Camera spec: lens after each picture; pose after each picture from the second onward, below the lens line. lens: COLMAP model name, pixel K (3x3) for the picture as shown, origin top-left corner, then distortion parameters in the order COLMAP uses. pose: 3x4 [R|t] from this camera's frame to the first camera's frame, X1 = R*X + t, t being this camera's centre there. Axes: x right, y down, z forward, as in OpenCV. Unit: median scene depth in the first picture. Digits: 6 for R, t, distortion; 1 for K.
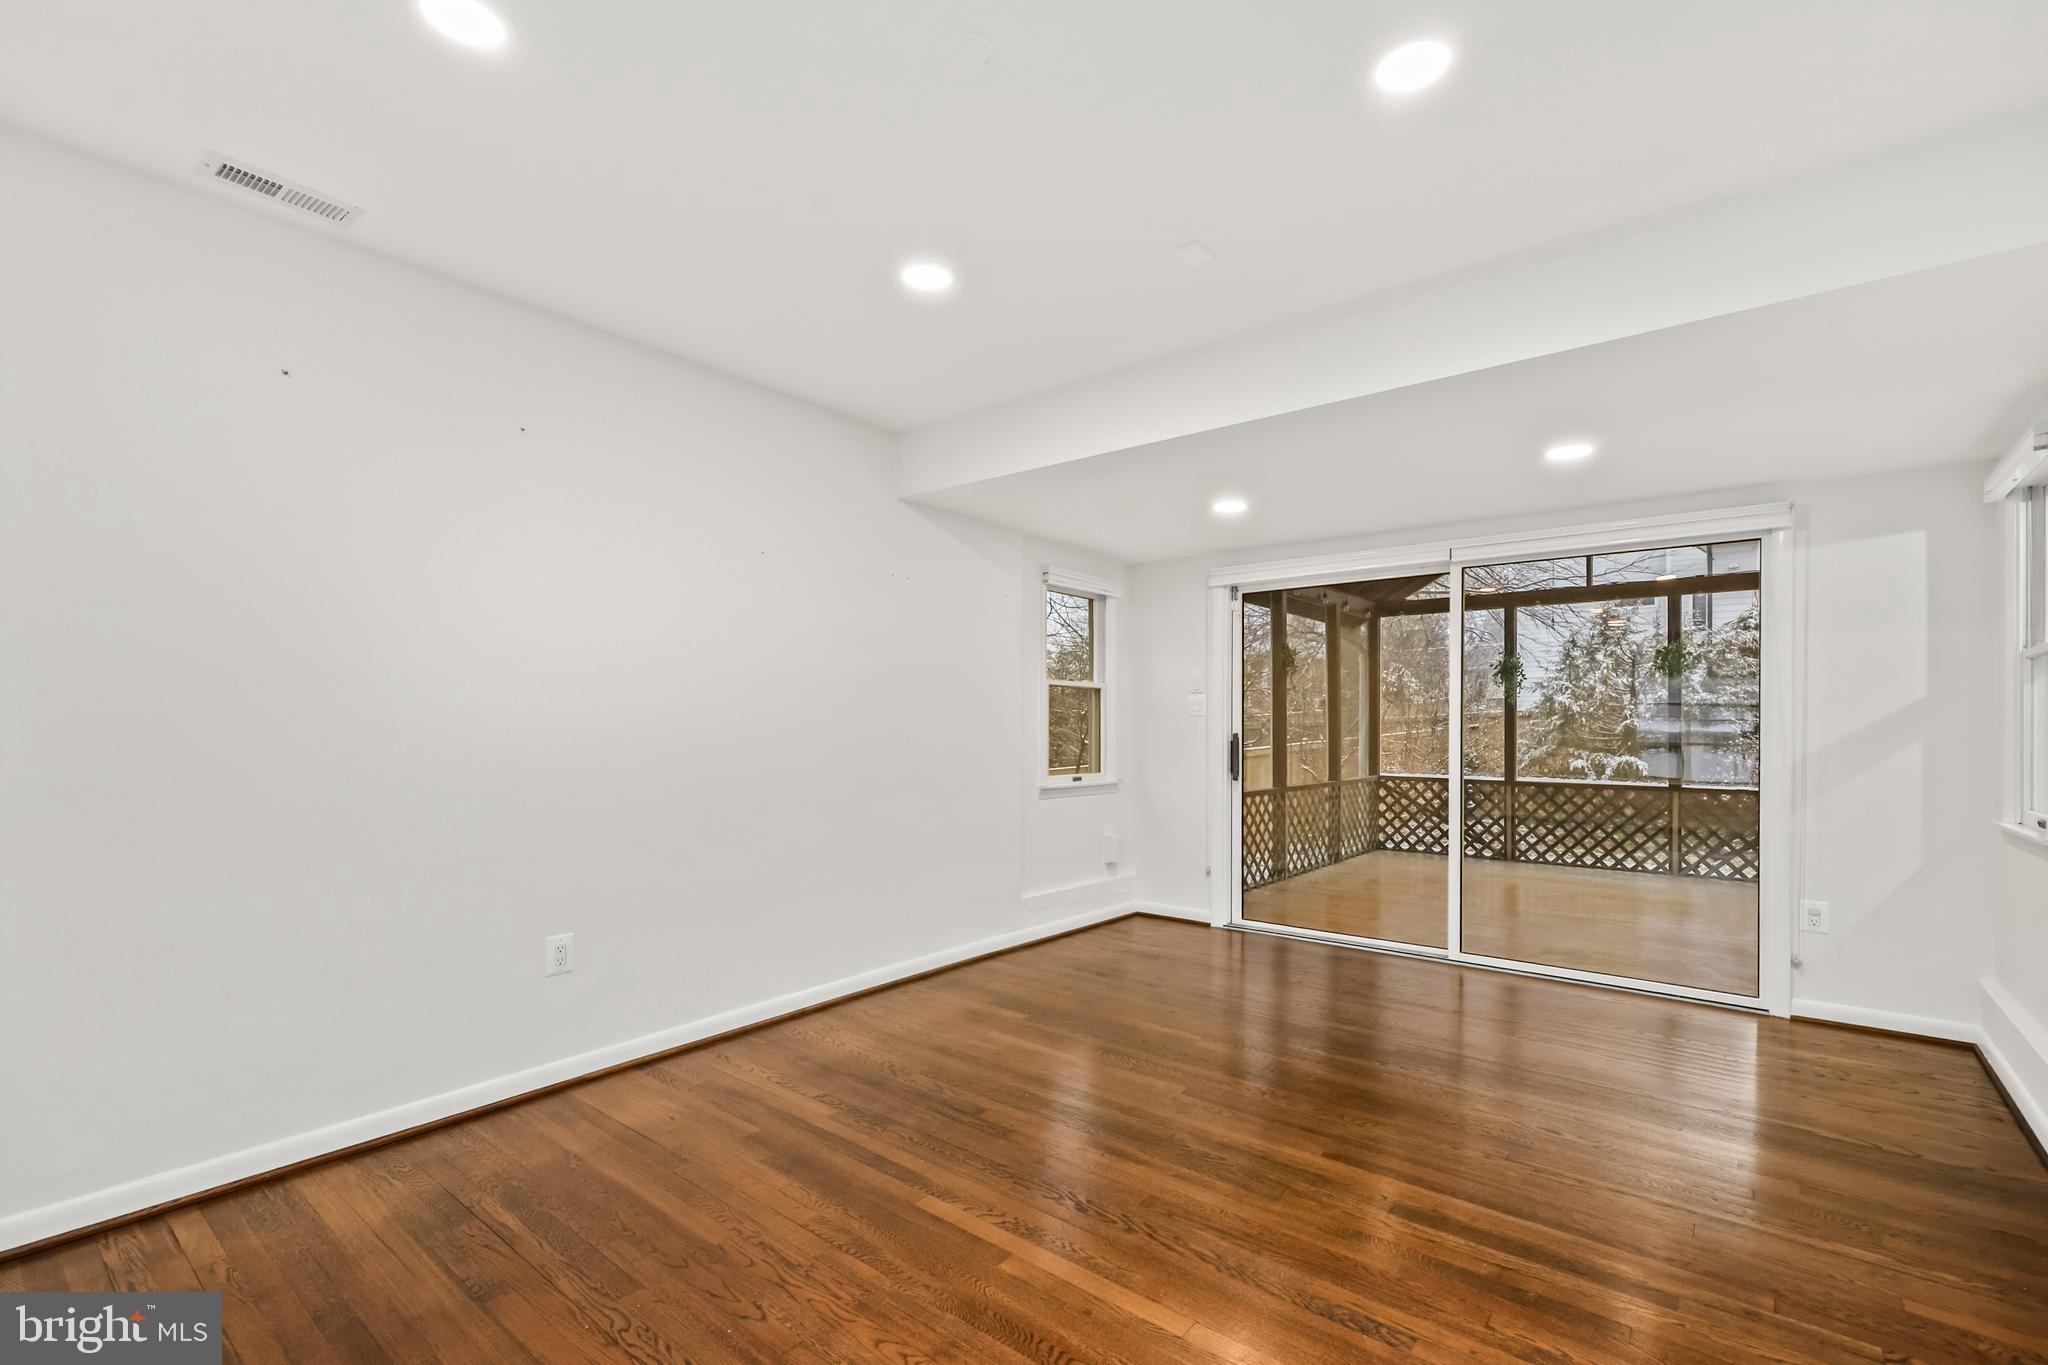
lens RADIAL K [[888.2, 0, 1034.8], [0, 888.2, 726.4], [0, 0, 1]] dist [-0.001317, -0.000128]
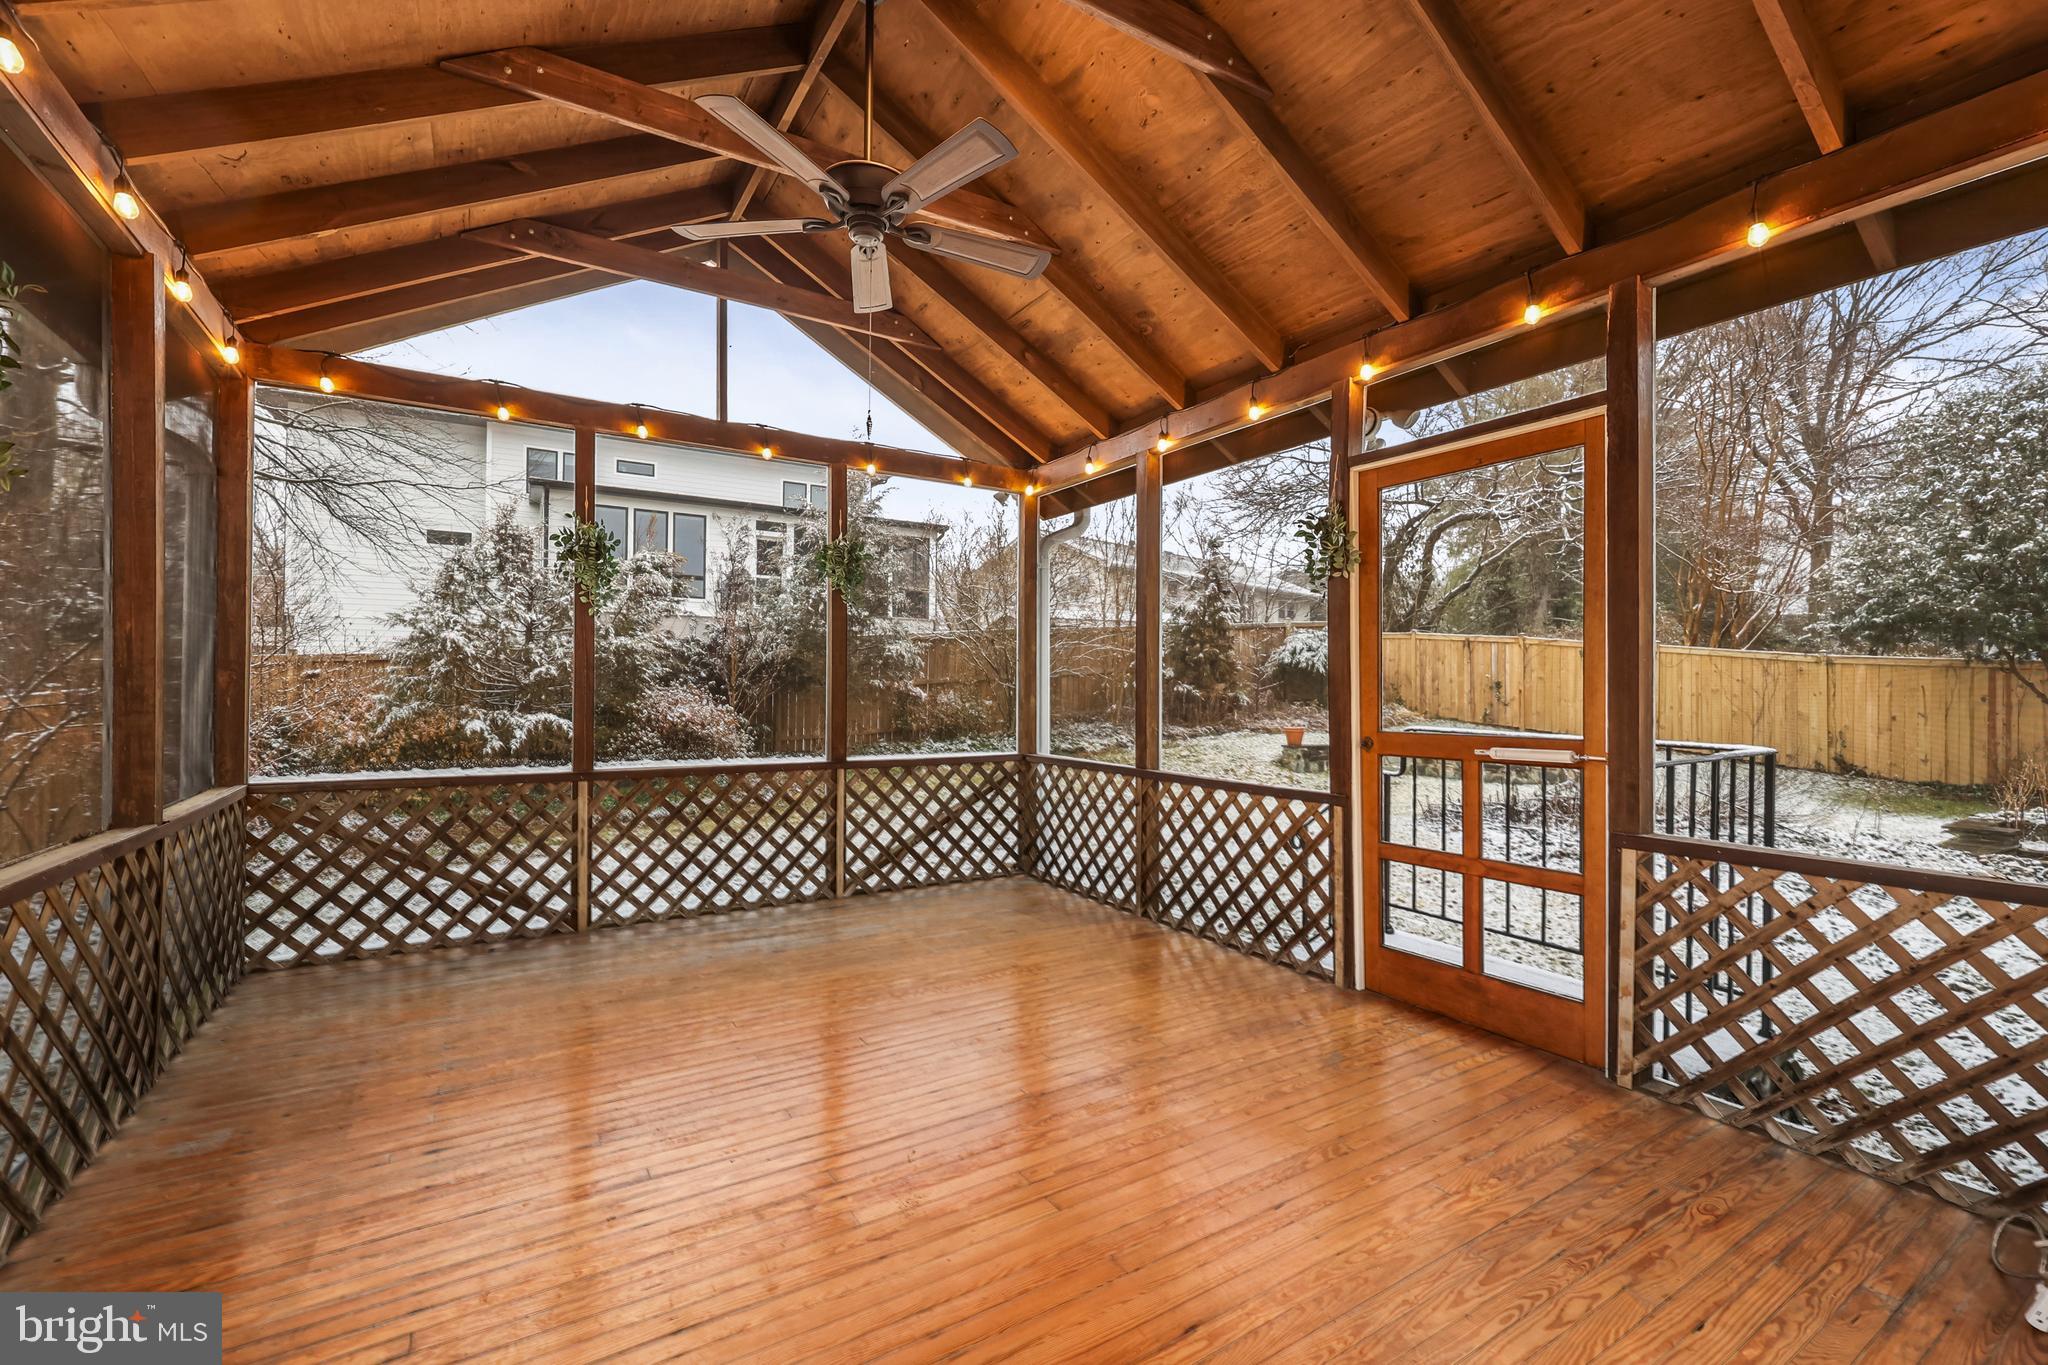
lens RADIAL K [[860.6, 0, 1024.0], [0, 860.6, 682.5], [0, 0, 1]] dist [0.001077, 0.000037]
pose [[0.326300, 0.005709, 0.945249, 0.109198], [-0.006892, 0.999970, -0.003660, 0.007250], [-0.945241, -0.005321, 0.326330, 0.433599]]
